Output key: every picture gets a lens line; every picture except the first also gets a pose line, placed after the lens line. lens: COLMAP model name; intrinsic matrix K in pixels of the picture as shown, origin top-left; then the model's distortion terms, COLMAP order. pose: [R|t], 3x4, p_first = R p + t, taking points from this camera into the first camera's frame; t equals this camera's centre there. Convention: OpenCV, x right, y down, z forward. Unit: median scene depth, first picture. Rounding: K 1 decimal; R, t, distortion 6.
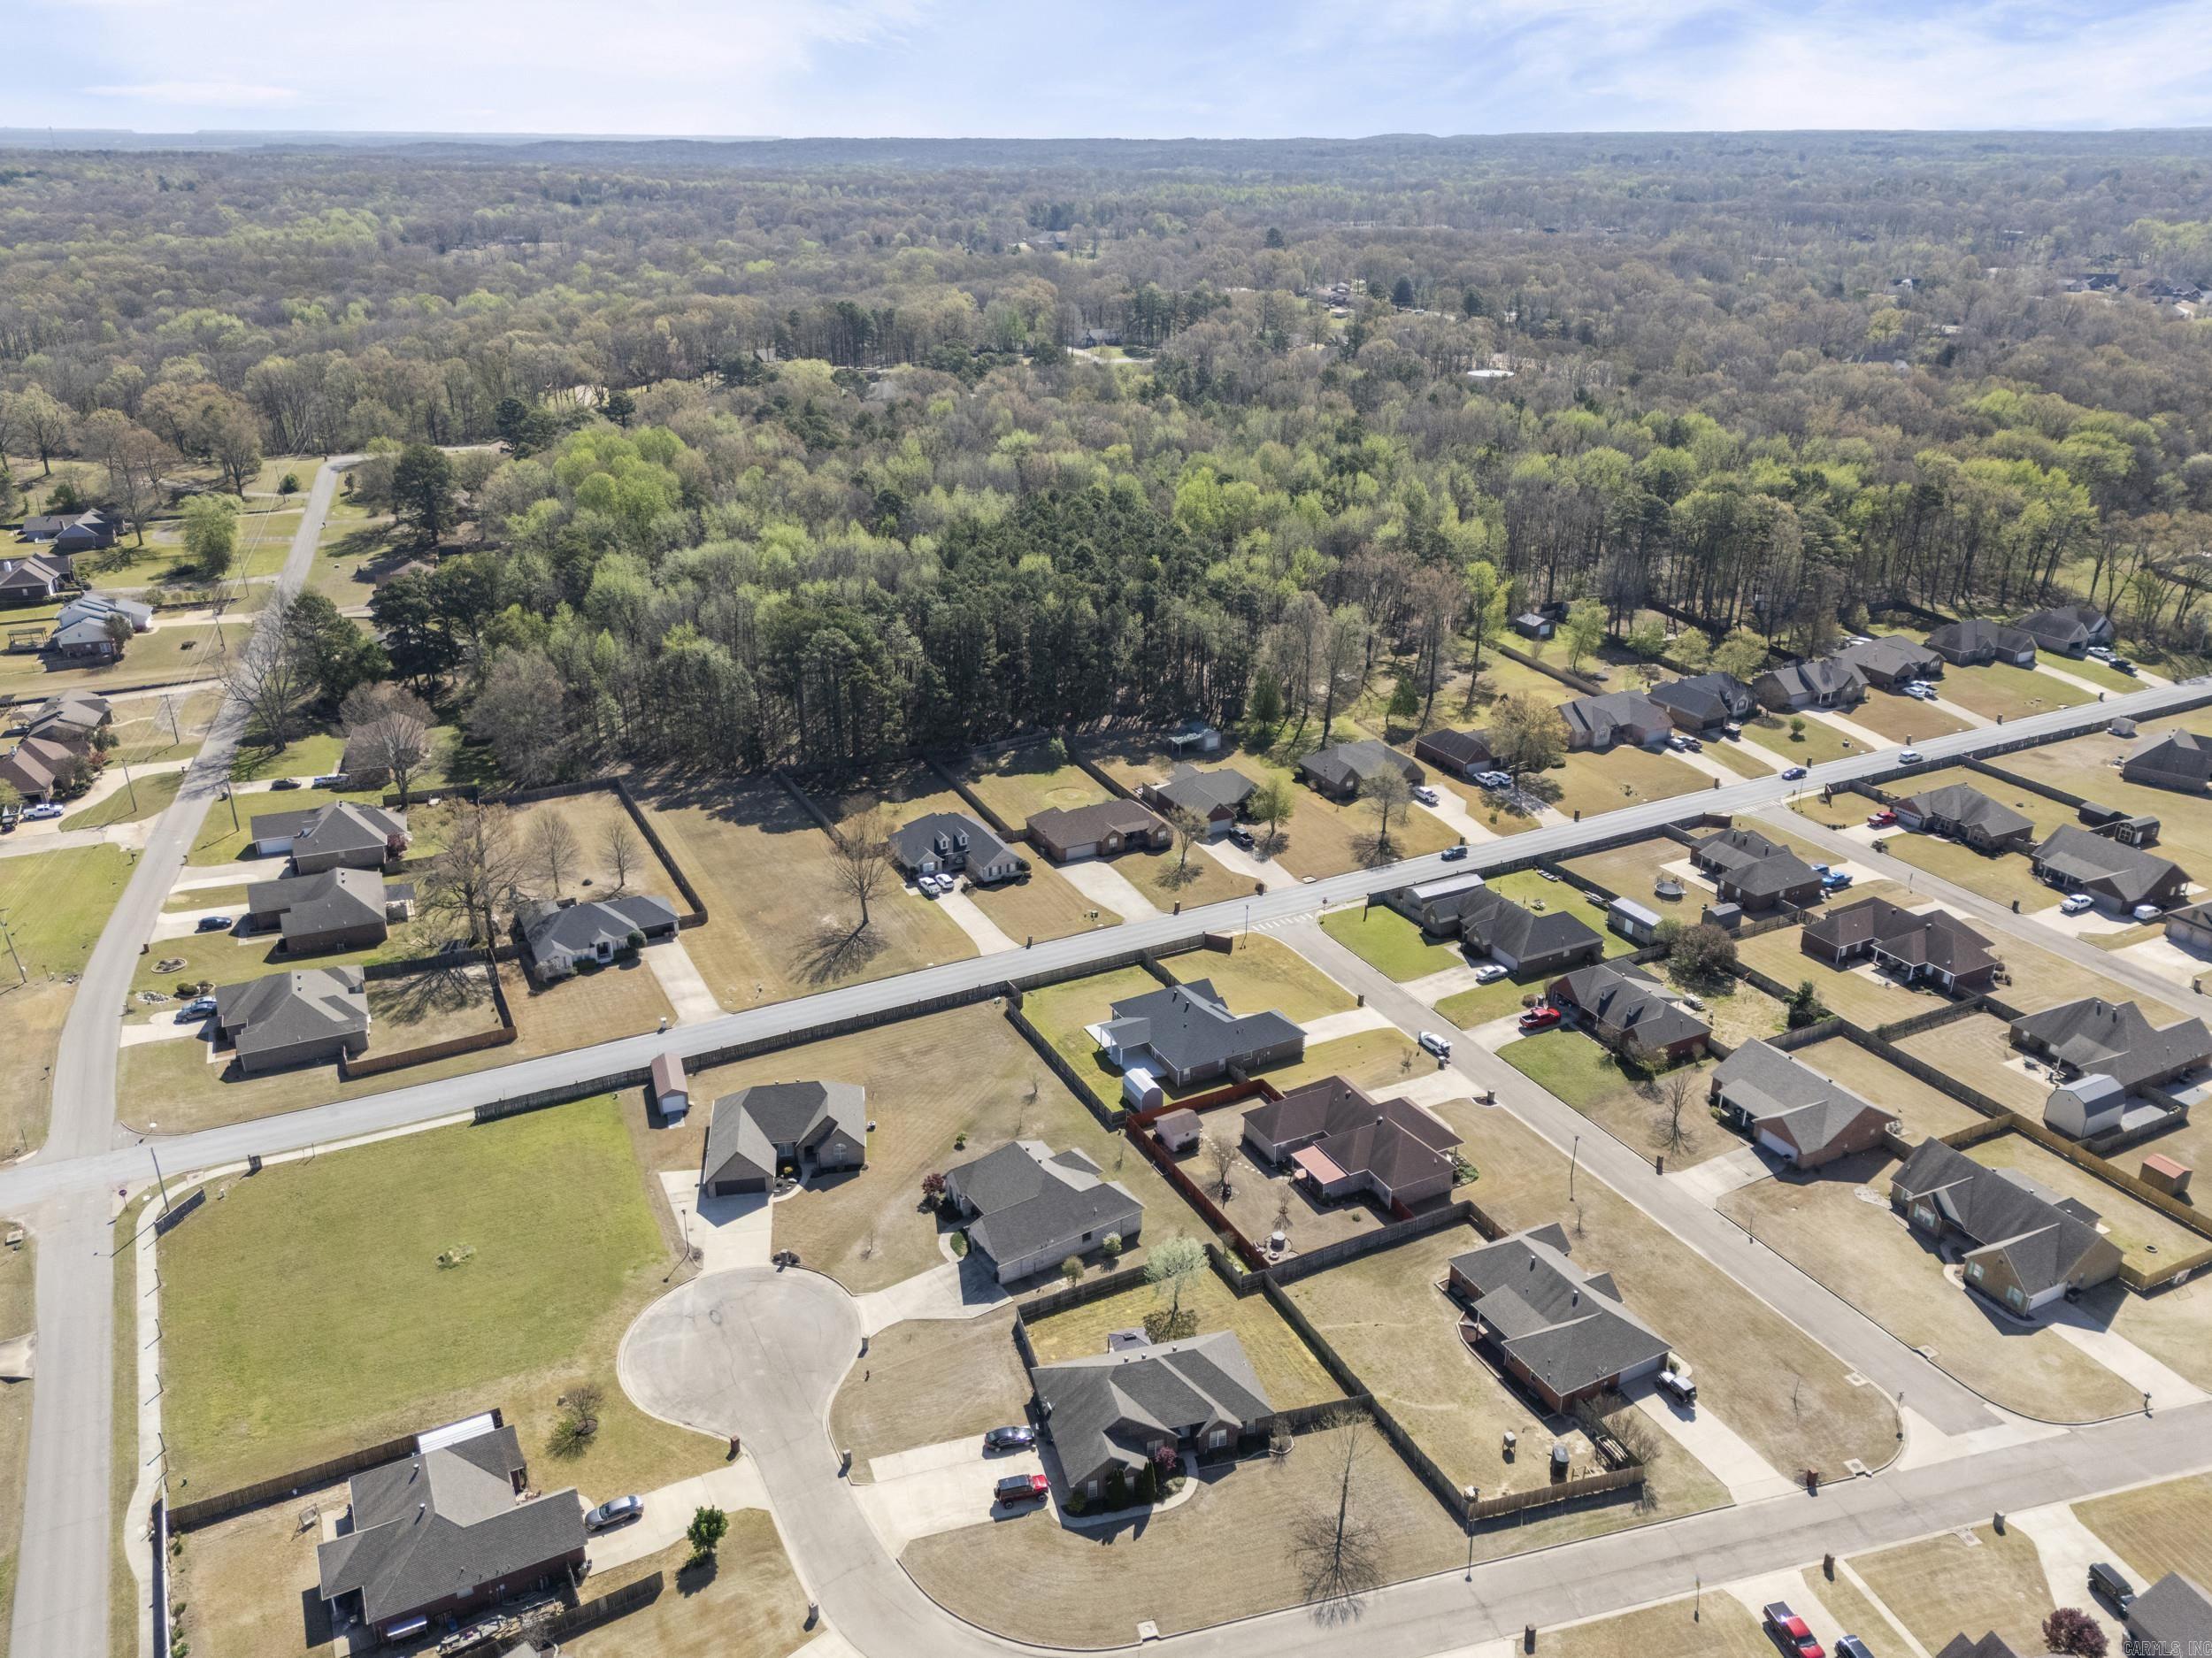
lens RADIAL K [[1641.1, 0, 1110.8], [0, 1641.1, 835.1], [0, 0, 1]] dist [0.089903, -0.101892]
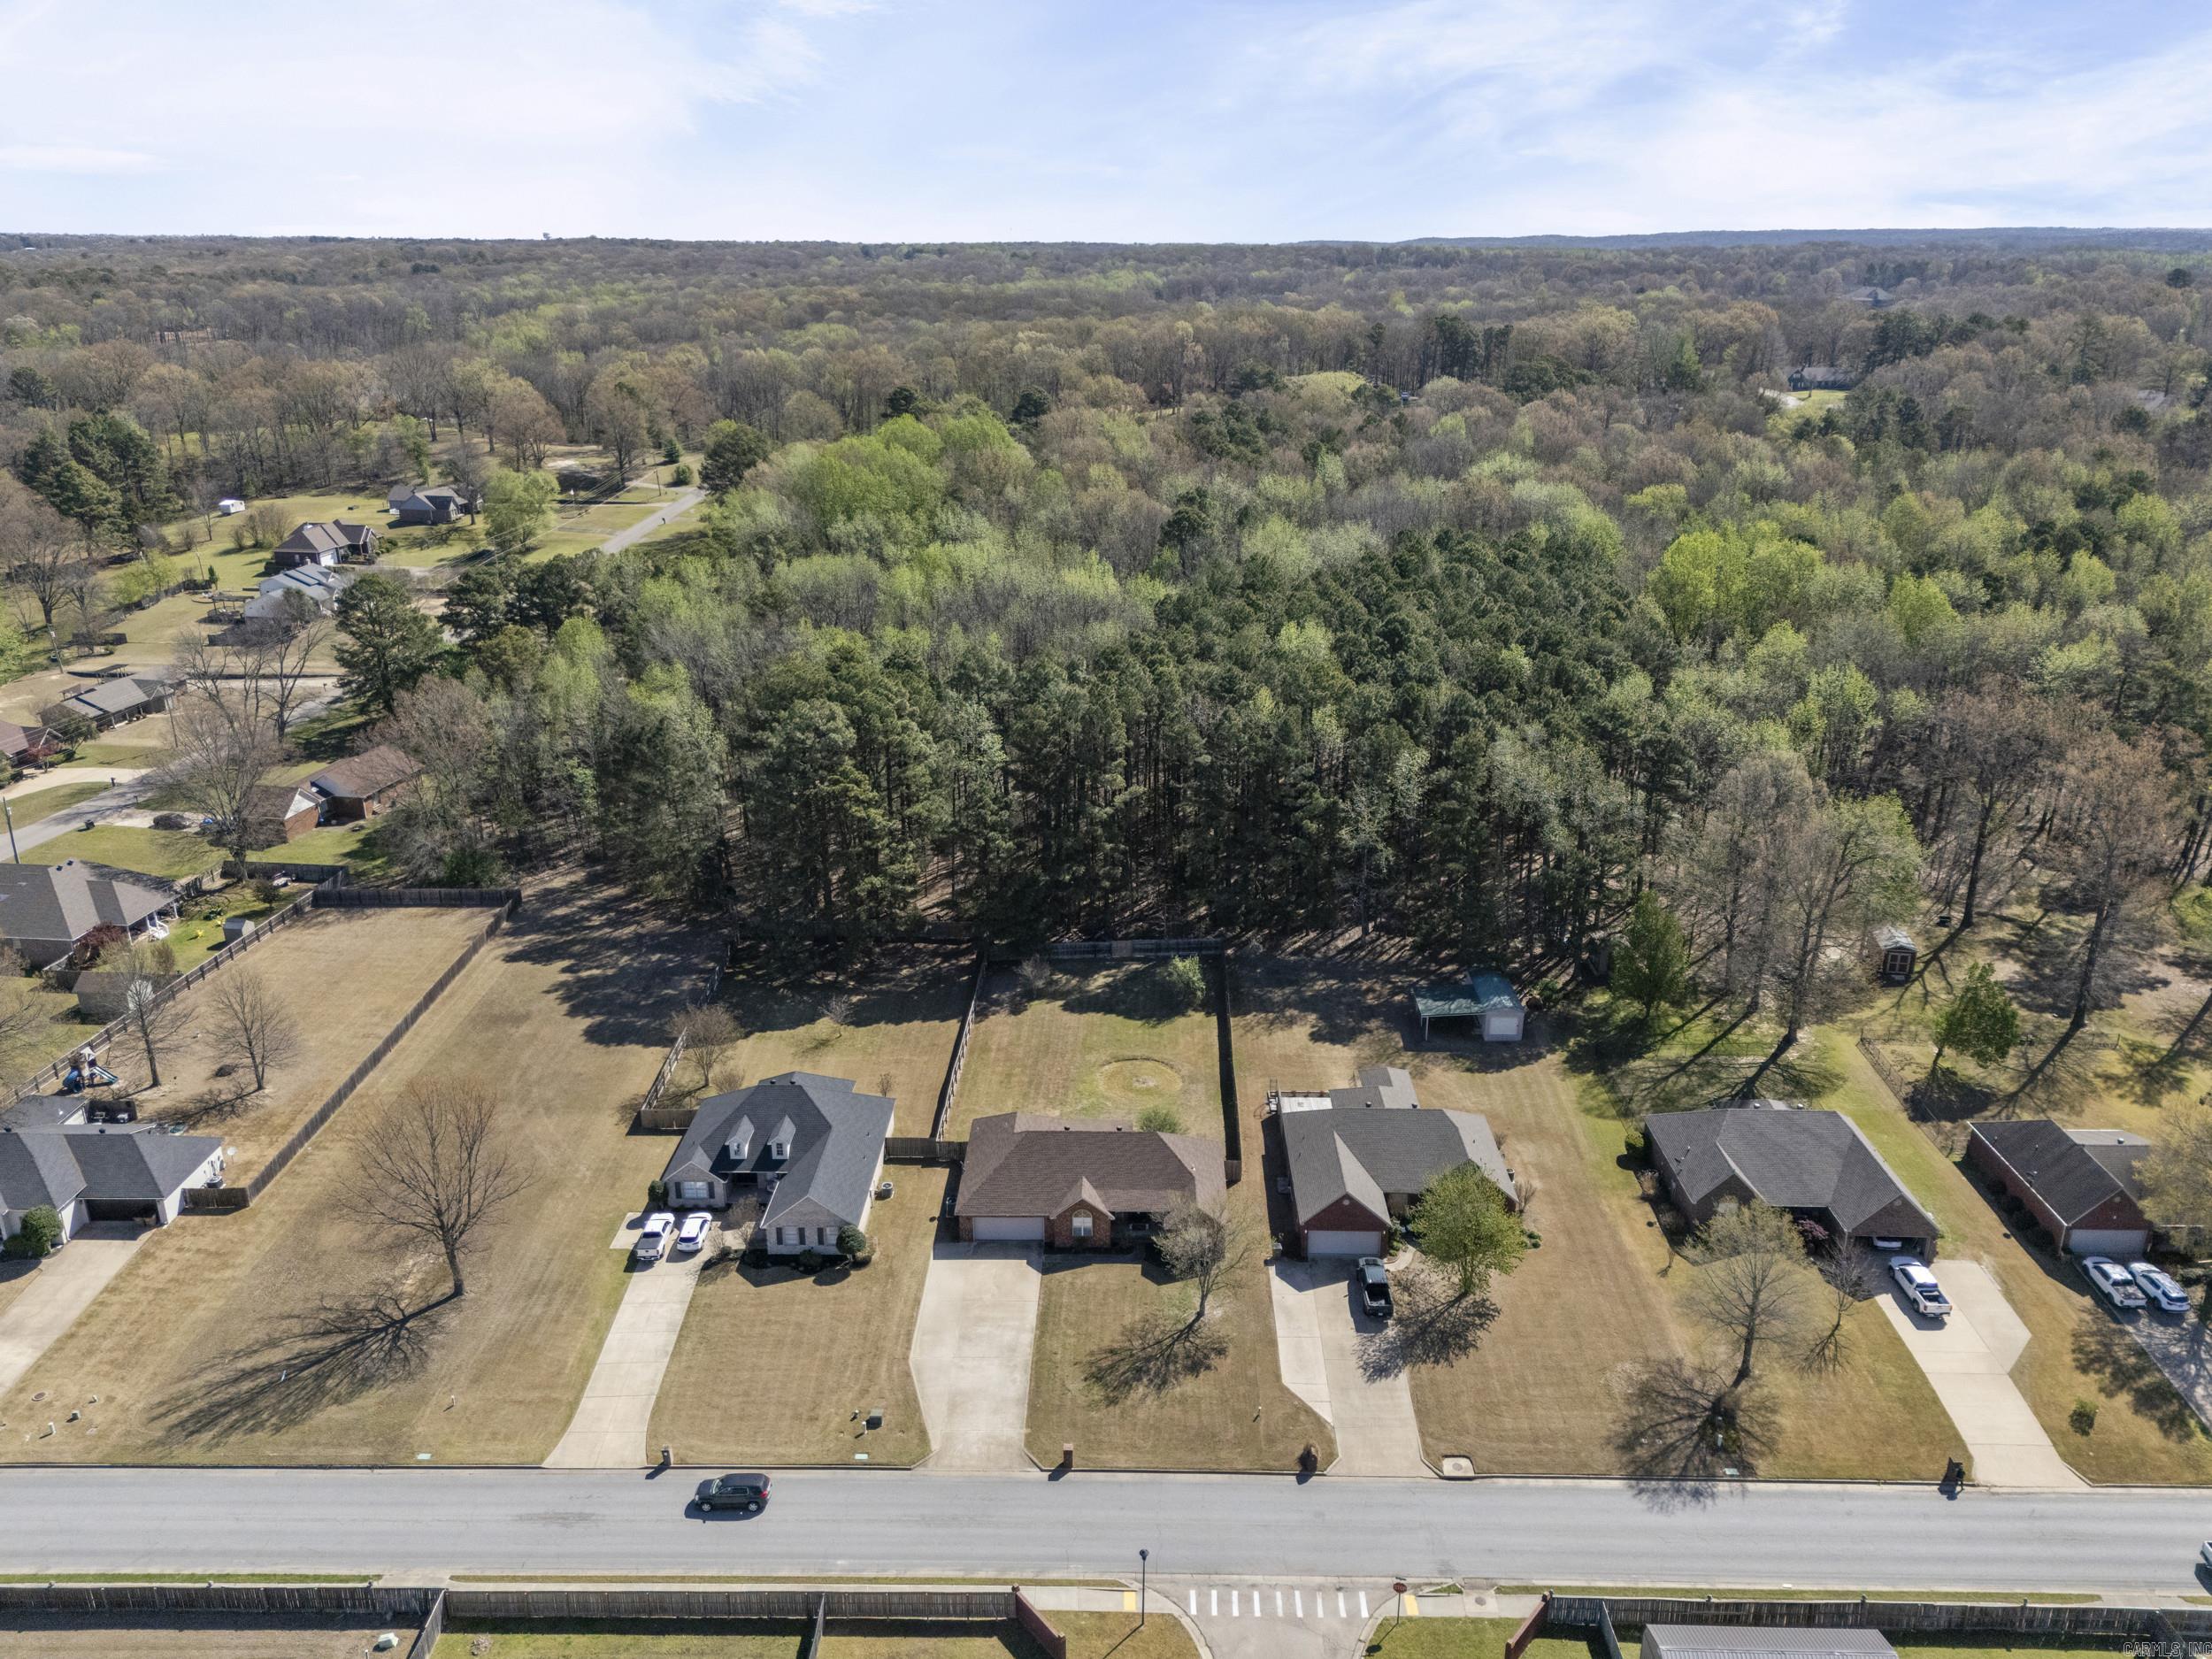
lens RADIAL K [[1641.2, 0, 1110.8], [0, 1641.2, 835.6], [0, 0, 1]] dist [0.089903, -0.101892]
pose [[0.879998, 0.161166, -0.446799, 0.185158], [-0.185224, 0.982642, -0.010358, -0.093778], [0.437374, 0.091873, 0.894575, 0.550828]]
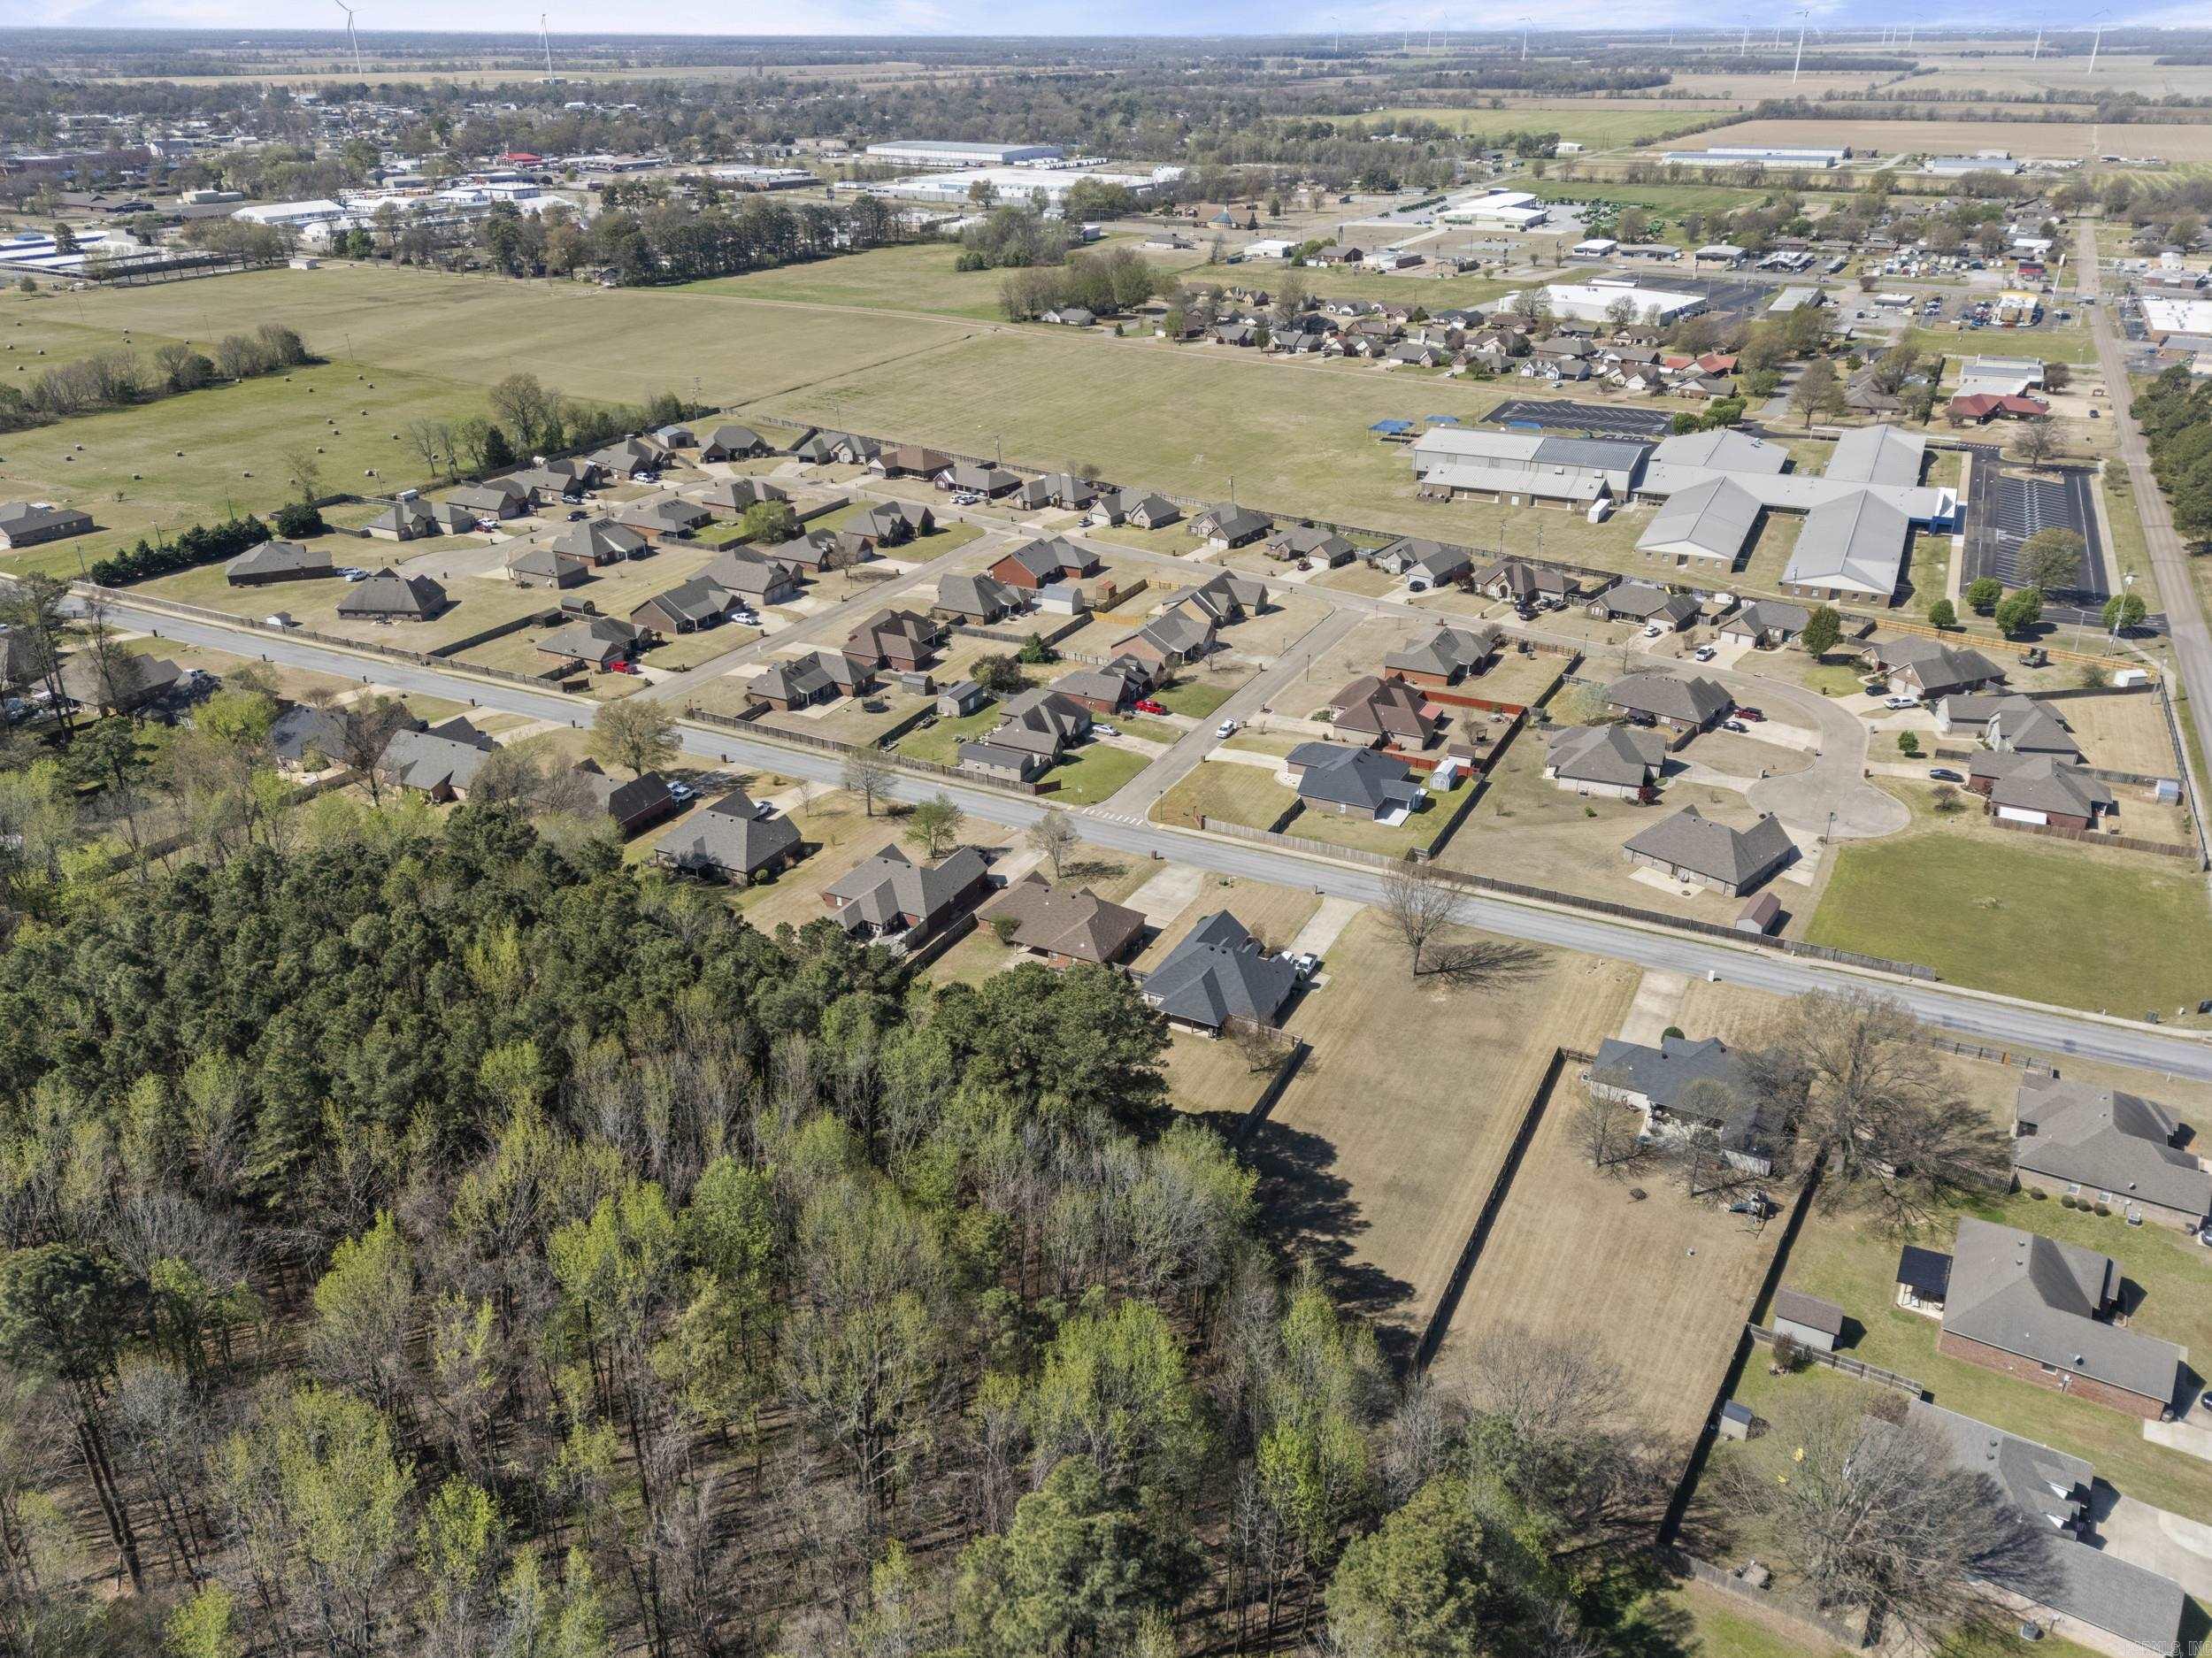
lens RADIAL K [[1616.6, 0, 1106.0], [0, 1616.6, 829.0], [0, 0, 1]] dist [0.089496, -0.102509]
pose [[-0.582921, -0.355697, 0.730536, -0.557885], [0.320162, 0.725800, 0.608860, -0.490756], [-0.746792, 0.588807, -0.309204, 1.155301]]
